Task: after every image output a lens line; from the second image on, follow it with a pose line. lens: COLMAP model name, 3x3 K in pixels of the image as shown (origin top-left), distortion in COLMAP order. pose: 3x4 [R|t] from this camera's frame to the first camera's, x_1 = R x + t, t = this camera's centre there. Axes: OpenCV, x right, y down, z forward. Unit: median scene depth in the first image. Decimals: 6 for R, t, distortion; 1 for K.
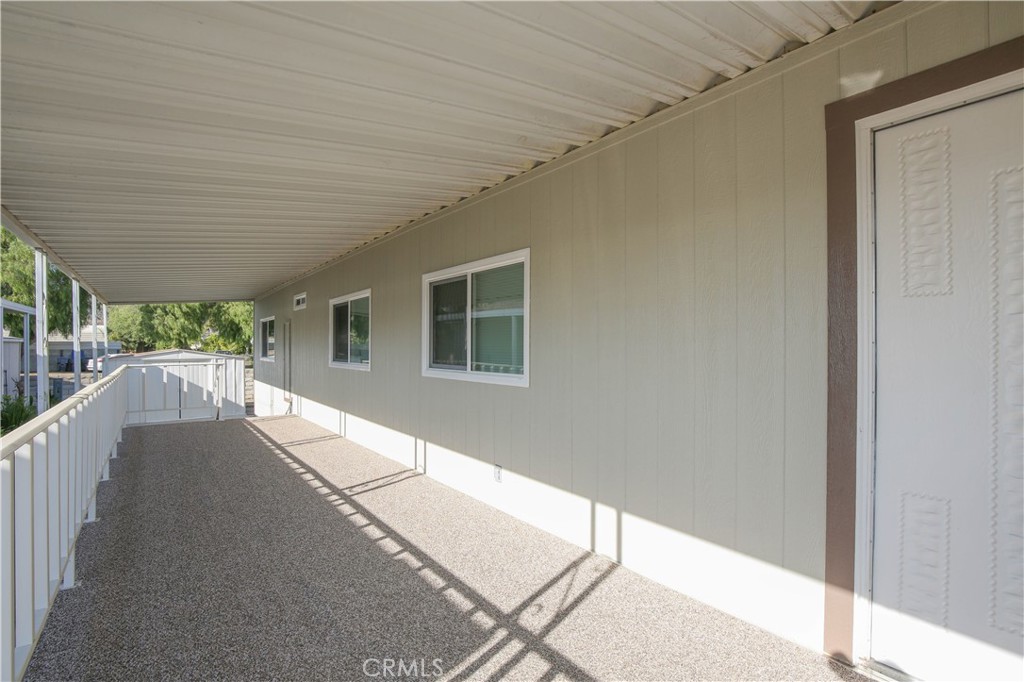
lens RADIAL K [[503.8, 0, 513.2], [0, 503.8, 341.7], [0, 0, 1]] dist [-0.004769, 0.000188]
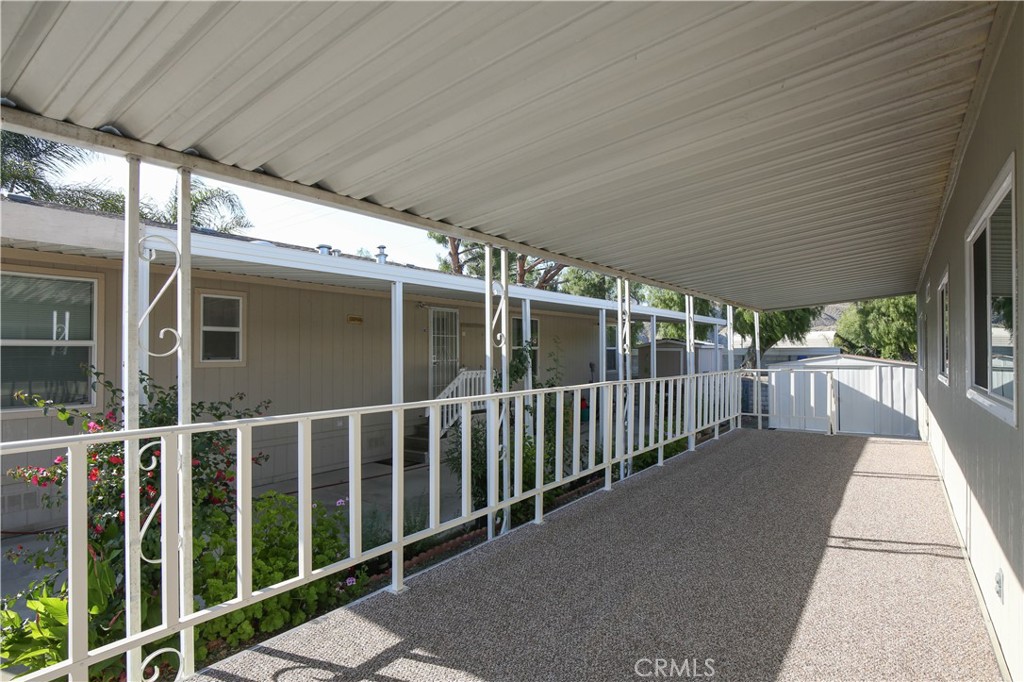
lens RADIAL K [[563.0, 0, 511.9], [0, 563.0, 344.8], [0, 0, 1]] dist [-0.002470, 0.000253]
pose [[0.278288, -0.010785, -0.960437, 0.157220], [0.008922, 0.999923, -0.008643, -0.000084], [0.960456, -0.006164, 0.278363, 0.123616]]
